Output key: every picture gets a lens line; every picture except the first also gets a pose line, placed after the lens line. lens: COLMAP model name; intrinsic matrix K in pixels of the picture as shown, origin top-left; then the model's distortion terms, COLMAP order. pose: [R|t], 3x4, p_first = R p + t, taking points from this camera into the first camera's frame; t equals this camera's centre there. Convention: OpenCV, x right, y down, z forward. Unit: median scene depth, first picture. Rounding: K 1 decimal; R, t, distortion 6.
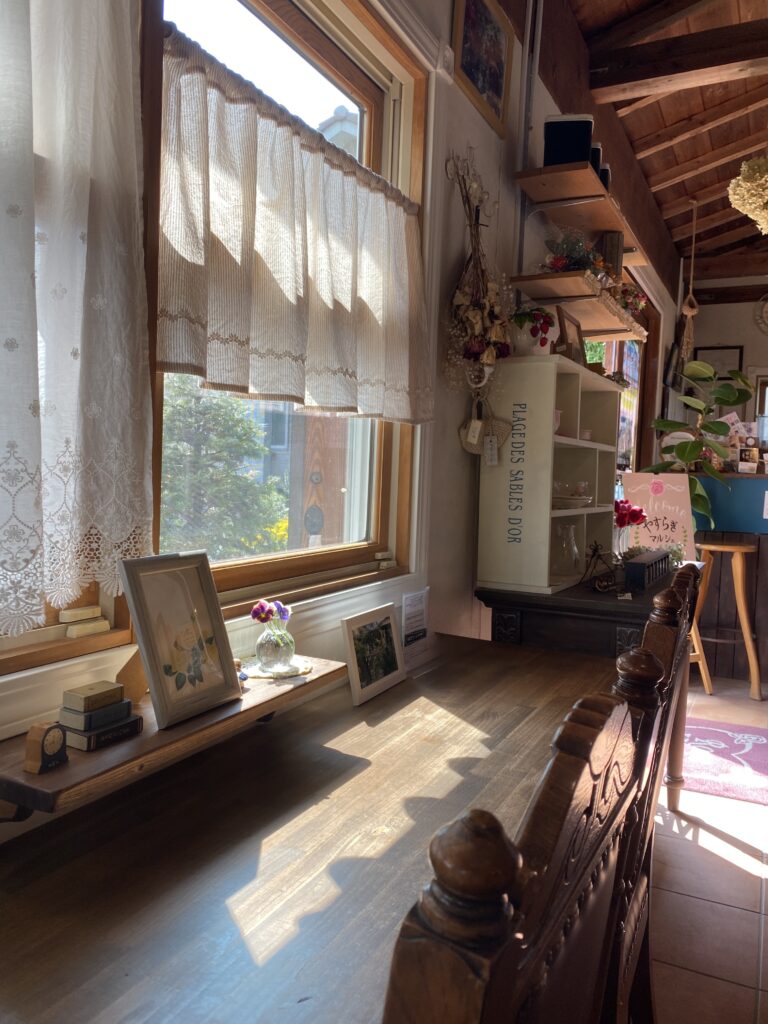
lens RADIAL K [[762.9, 0, 383.3], [0, 762.9, 515.6], [0, 0, 1]] dist [-0.005147, -0.011530]
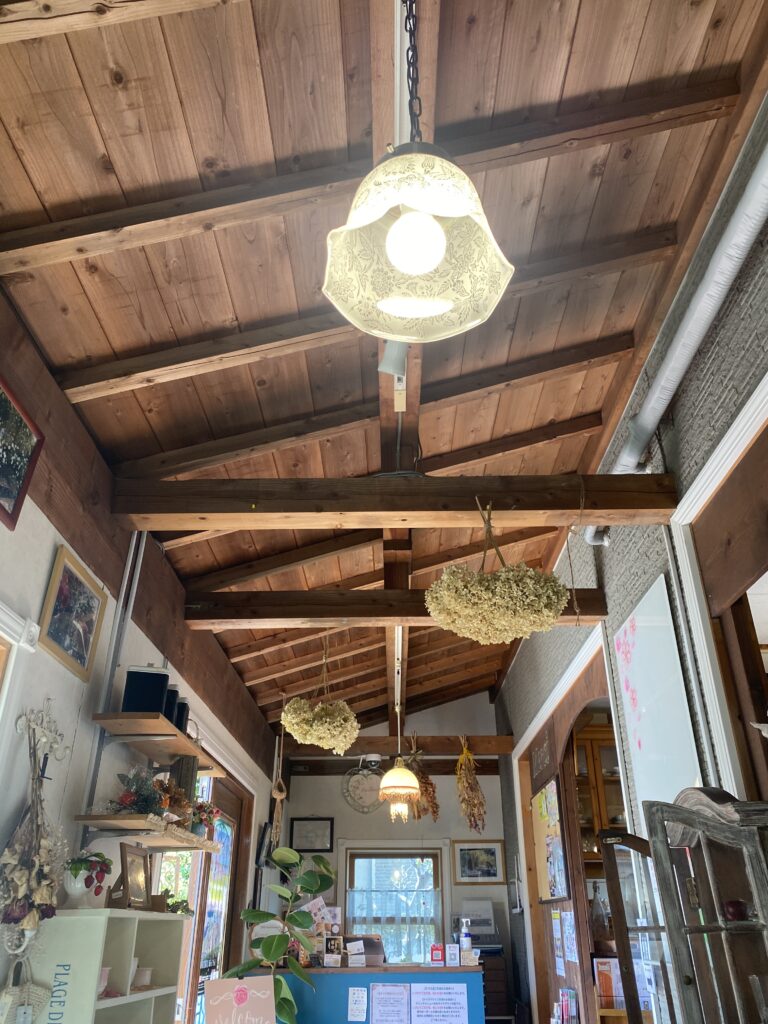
lens RADIAL K [[762.9, 0, 382.2], [0, 762.9, 510.2], [0, 0, 1]] dist [-0.005147, -0.011530]
pose [[0.893721, 0.178350, 0.411647, 0.029706], [0.065241, 0.856157, -0.512581, -0.081758], [-0.443853, 0.484961, 0.753530, -0.109090]]
